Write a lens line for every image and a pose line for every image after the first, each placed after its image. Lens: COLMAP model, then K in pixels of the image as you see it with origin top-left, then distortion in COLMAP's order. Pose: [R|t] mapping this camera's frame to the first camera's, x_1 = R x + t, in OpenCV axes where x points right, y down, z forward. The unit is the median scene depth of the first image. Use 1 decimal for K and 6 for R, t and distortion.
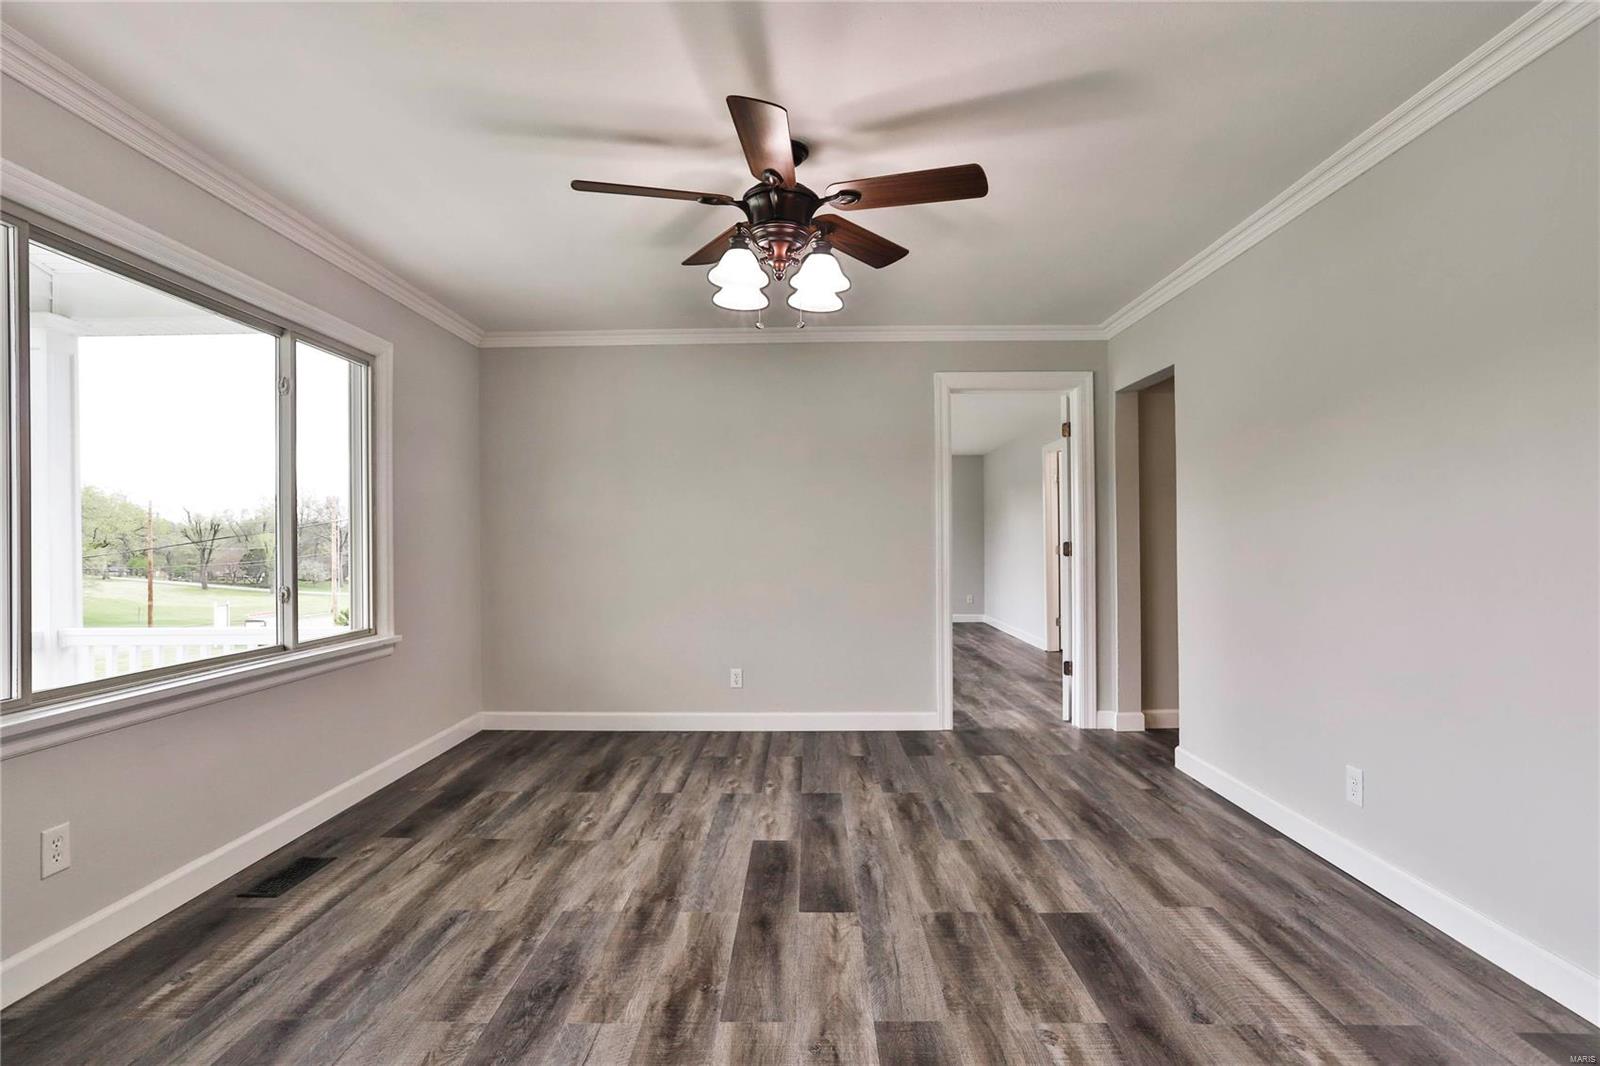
lens RADIAL K [[802.1, 0, 783.9], [0, 802.1, 541.6], [0, 0, 1]] dist [-0.055952, 0.028722]
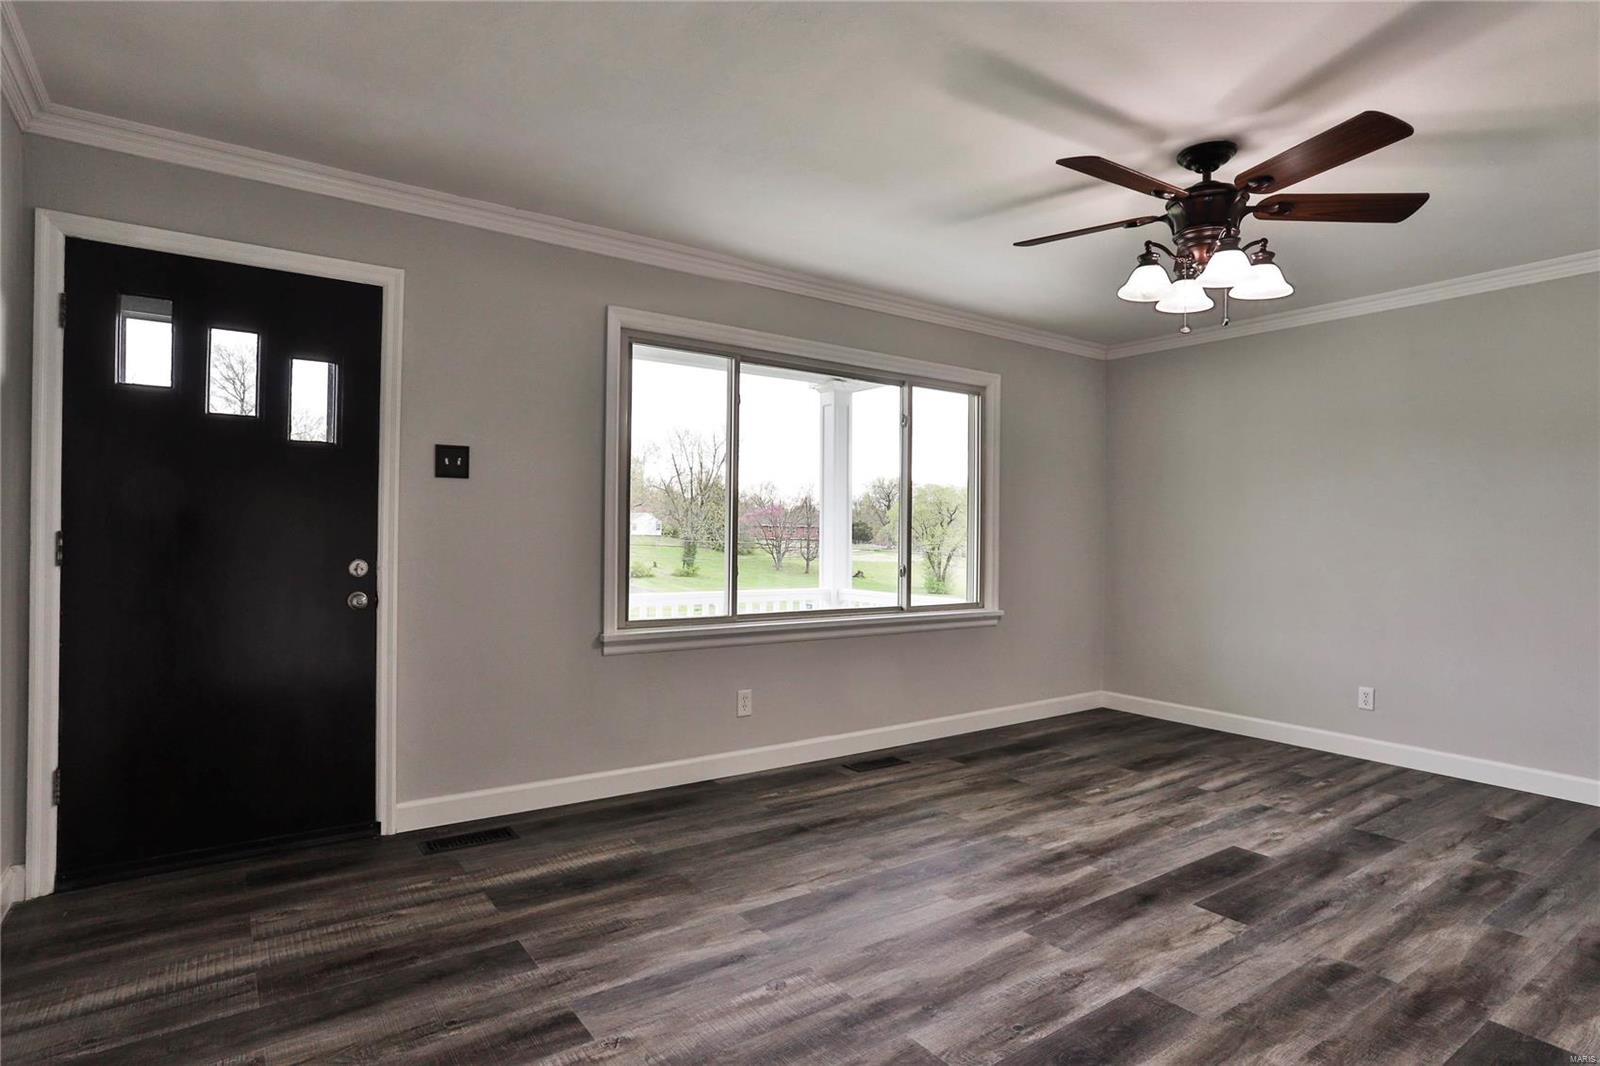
lens RADIAL K [[811.4, 0, 800.0], [0, 811.4, 533.0], [0, 0, 1]] dist [-0.051278, 0.027645]
pose [[0.605254, 0.013080, -0.795925, 0.478804], [-0.015997, 0.999863, 0.004267, -0.003851], [0.795871, 0.010150, 0.605381, -0.019901]]
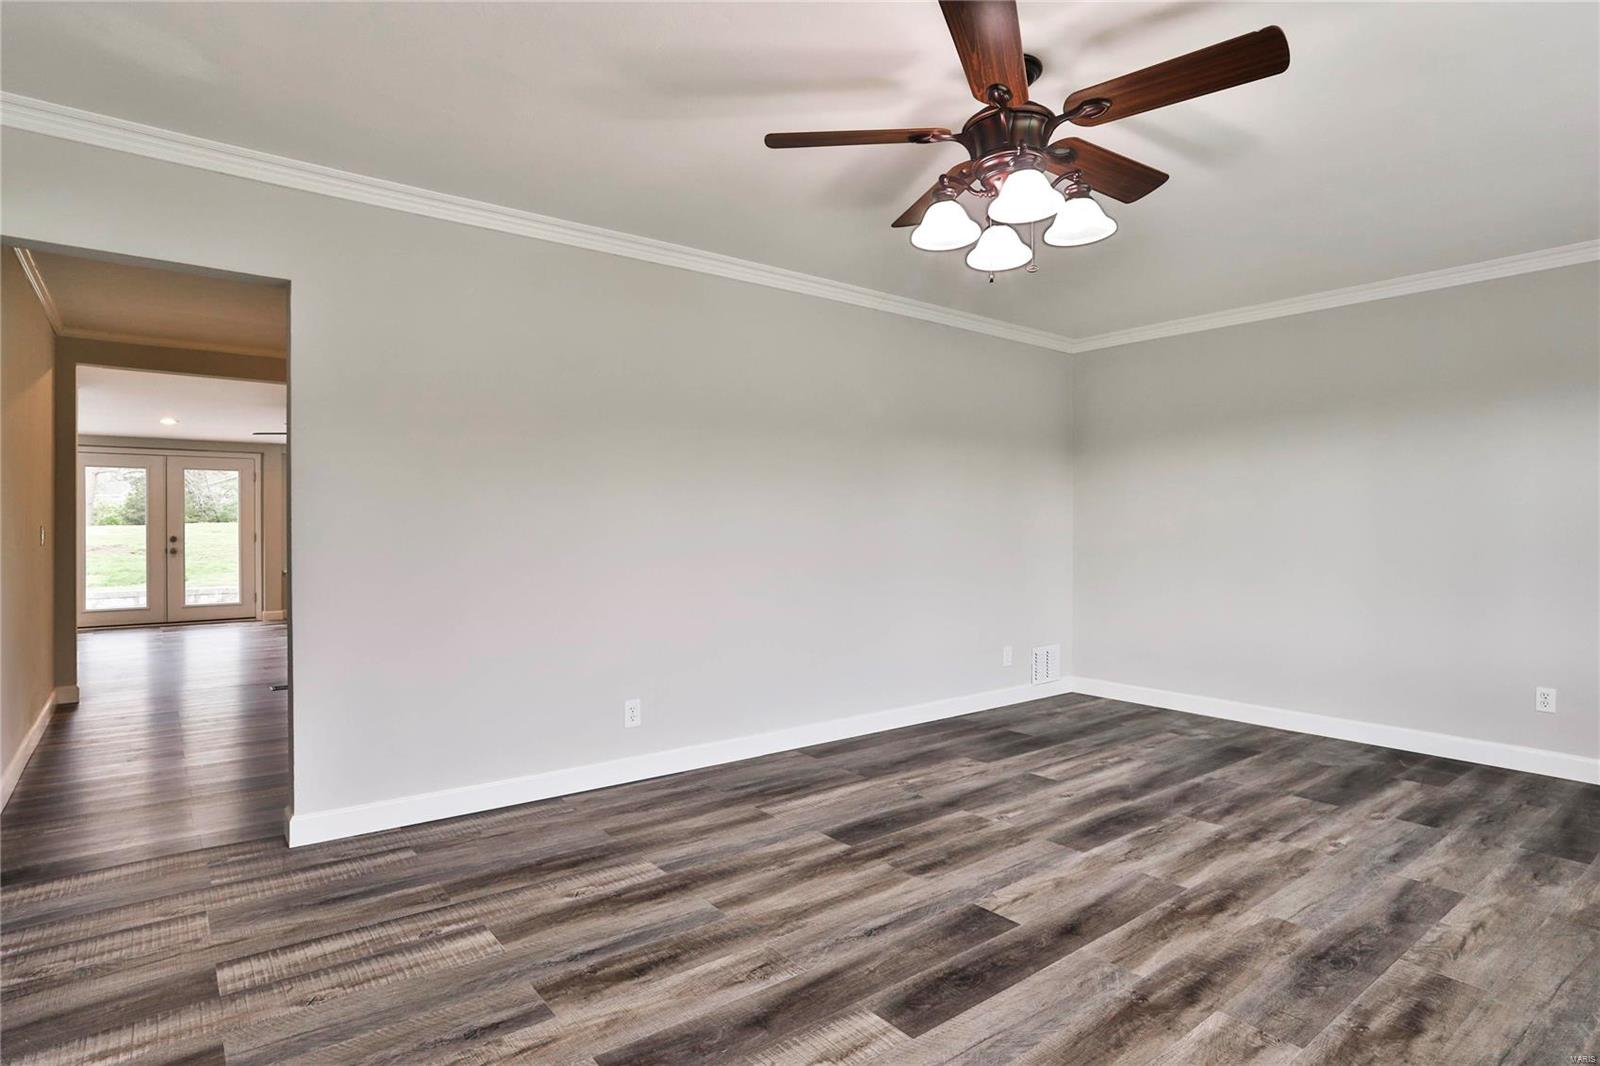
lens RADIAL K [[848.8, 0, 736.8], [0, 848.8, 530.4], [0, 0, 1]] dist [-0.056869, 0.024781]
pose [[-0.595213, 0.001362, 0.803567, -0.526644], [0.003240, 0.999995, 0.000705, 0.000805], [-0.803562, 0.003023, -0.595214, 1.704517]]
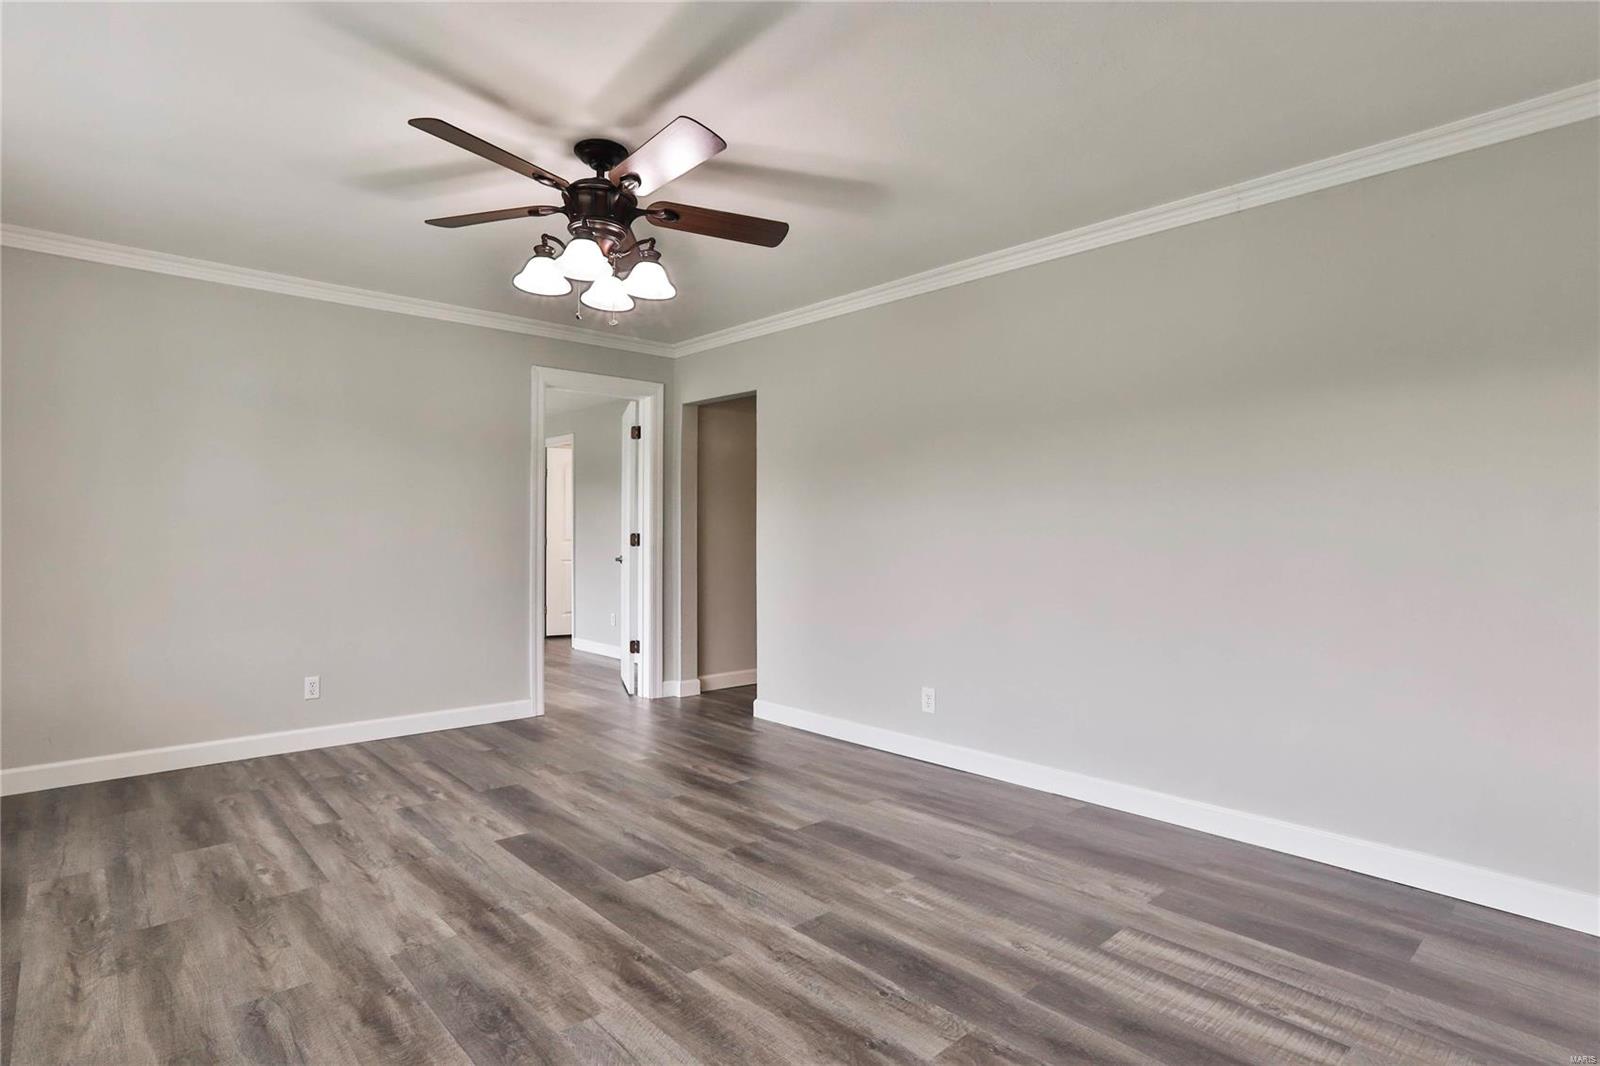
lens RADIAL K [[806.1, 0, 761.1], [0, 806.1, 531.7], [0, 0, 1]] dist [-0.057435, 0.032746]
pose [[0.743351, 0.012022, 0.668794, -0.515259], [-0.010068, 0.999926, -0.006784, 0.008294], [-0.668826, -0.001691, 0.743417, 0.088766]]
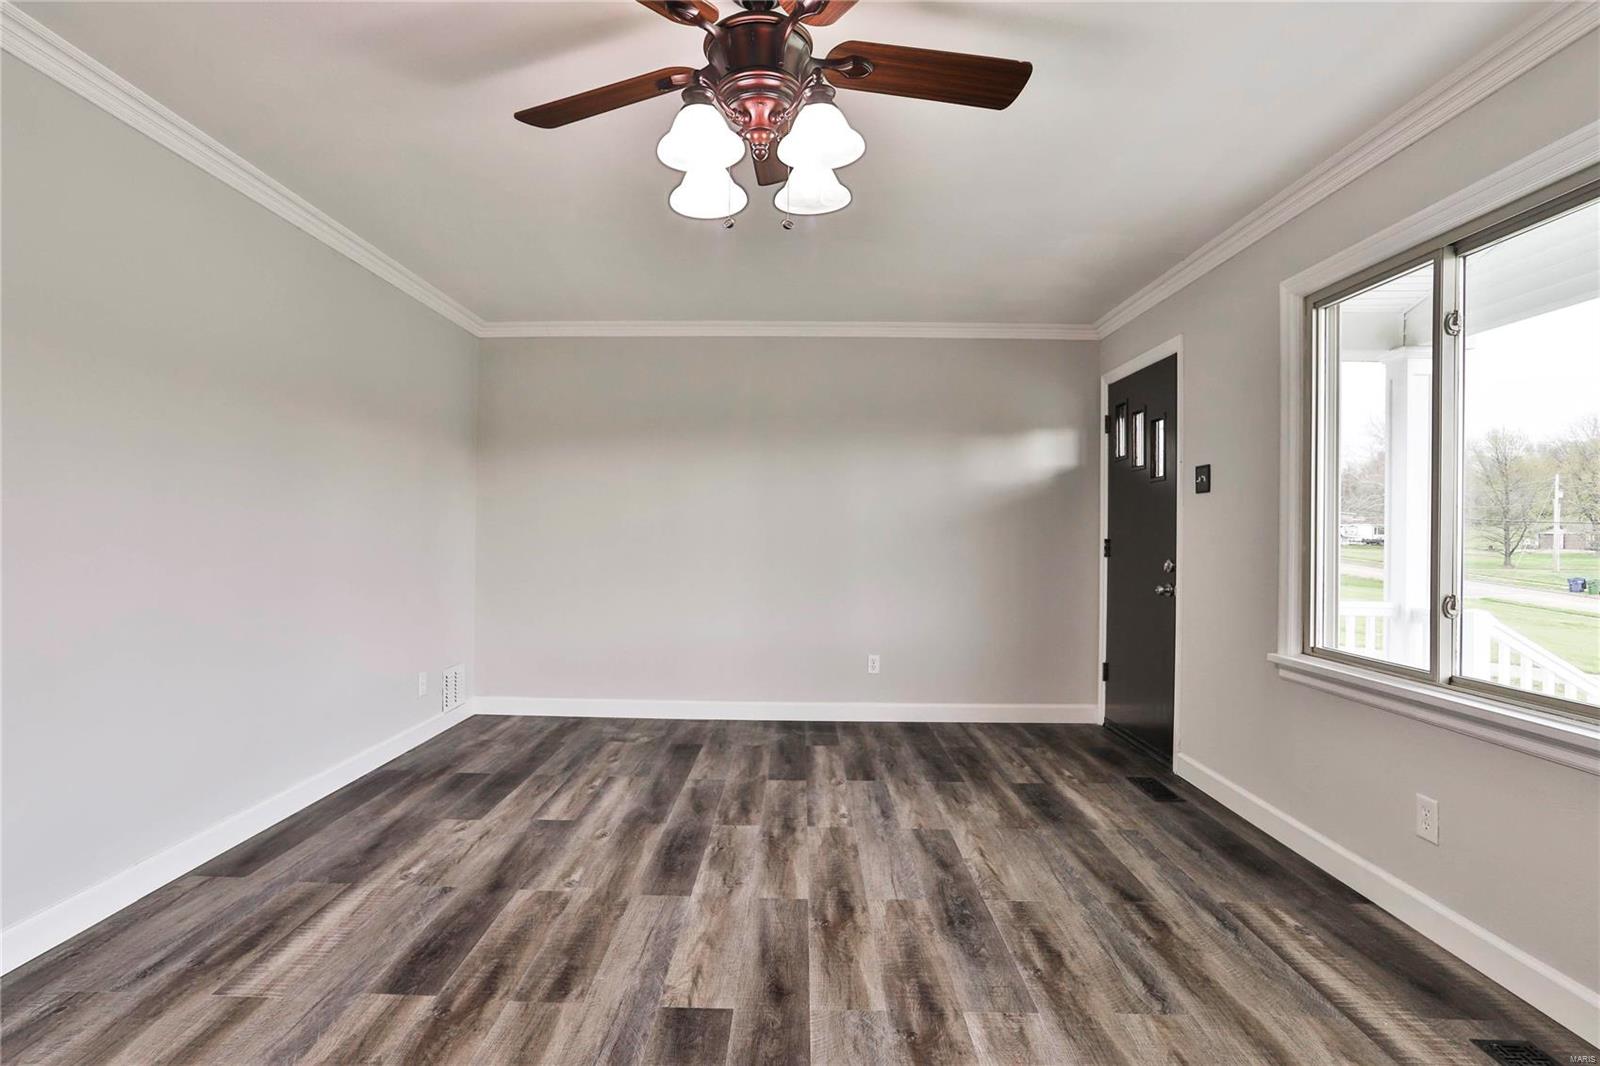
lens RADIAL K [[853.8, 0, 779.7], [0, 853.8, 531.8], [0, 0, 1]] dist [-0.063953, 0.036057]
pose [[-0.999994, -0.003227, -0.000836, -0.022233], [-0.003227, 0.999995, -0.000394, -0.001538], [0.000837, -0.000391, -1.000000, 1.678846]]
